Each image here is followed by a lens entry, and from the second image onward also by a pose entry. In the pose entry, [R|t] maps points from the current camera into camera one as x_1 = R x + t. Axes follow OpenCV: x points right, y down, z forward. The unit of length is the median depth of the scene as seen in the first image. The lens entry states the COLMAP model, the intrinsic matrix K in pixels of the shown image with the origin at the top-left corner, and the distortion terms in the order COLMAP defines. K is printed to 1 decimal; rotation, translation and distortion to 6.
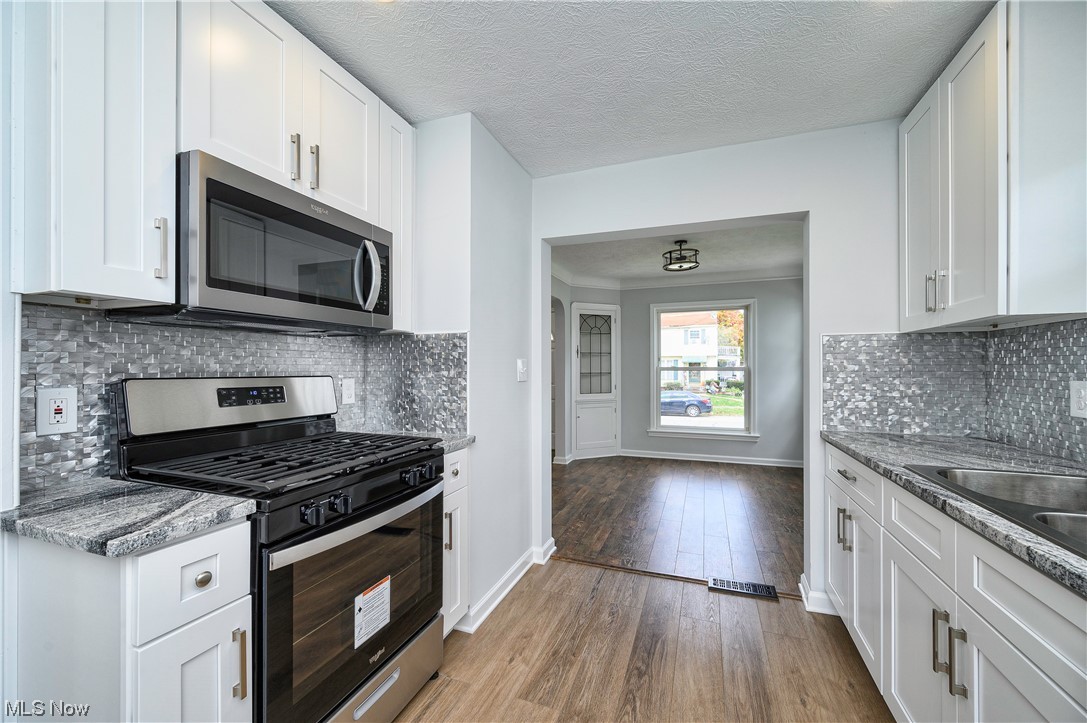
lens RADIAL K [[438.7, 0, 545.0], [0, 438.7, 366.2], [0, 0, 1]] dist [-0.004027, -0.000327]
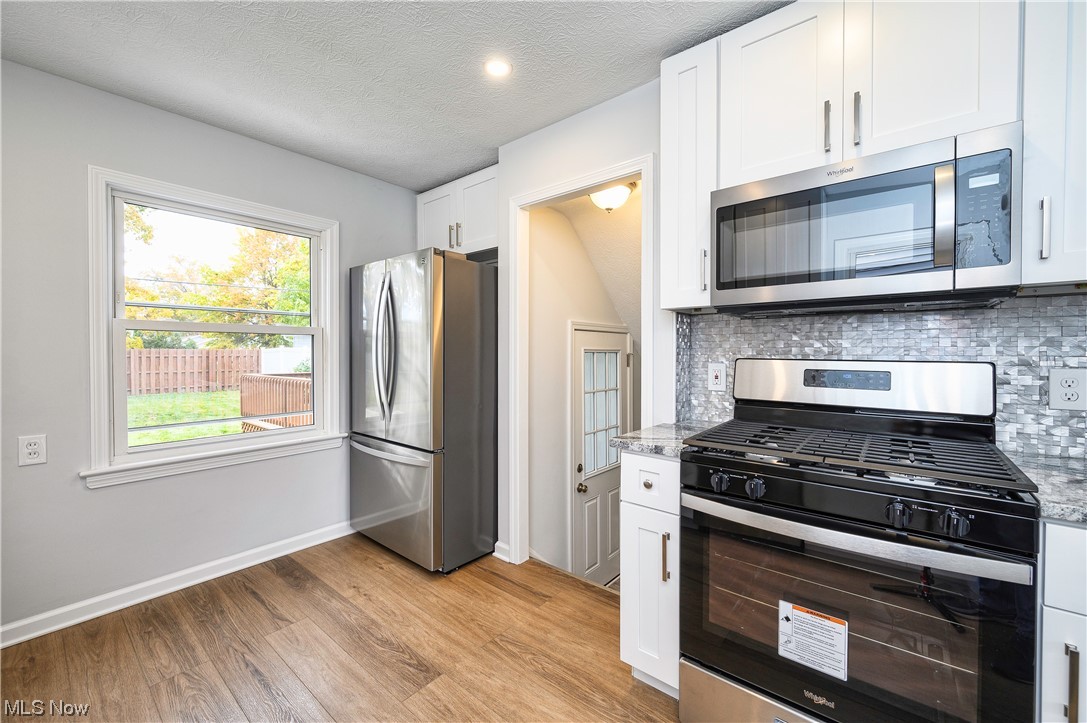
lens RADIAL K [[438.7, 0, 546.1], [0, 438.7, 354.6], [0, 0, 1]] dist [-0.004027, -0.000327]
pose [[-0.332535, 0.008228, -0.943055, 0.479584], [0.002179, 0.999966, 0.007956, 0.002888], [0.943088, 0.000591, -0.332542, 0.675940]]
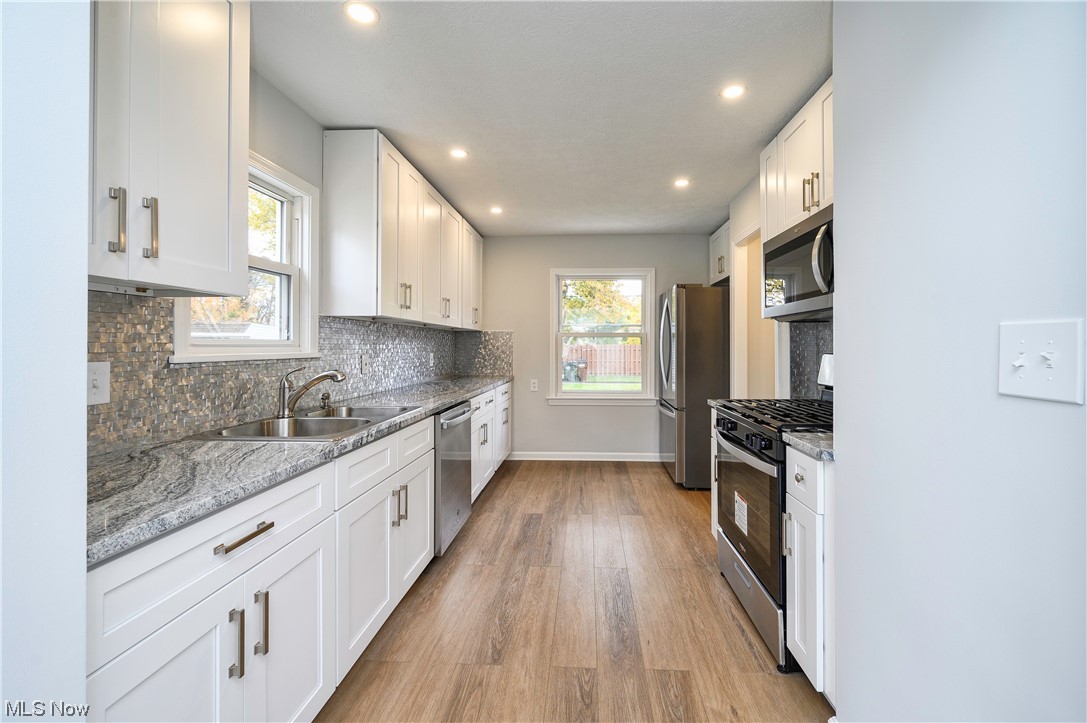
lens RADIAL K [[438.7, 0, 550.0], [0, 438.7, 344.4], [0, 0, 1]] dist [-0.004027, -0.000327]
pose [[-0.964104, -0.001170, -0.265522, 0.525393], [-0.000110, 0.999992, -0.004006, -0.006729], [0.265525, -0.003833, -0.964096, 1.896684]]
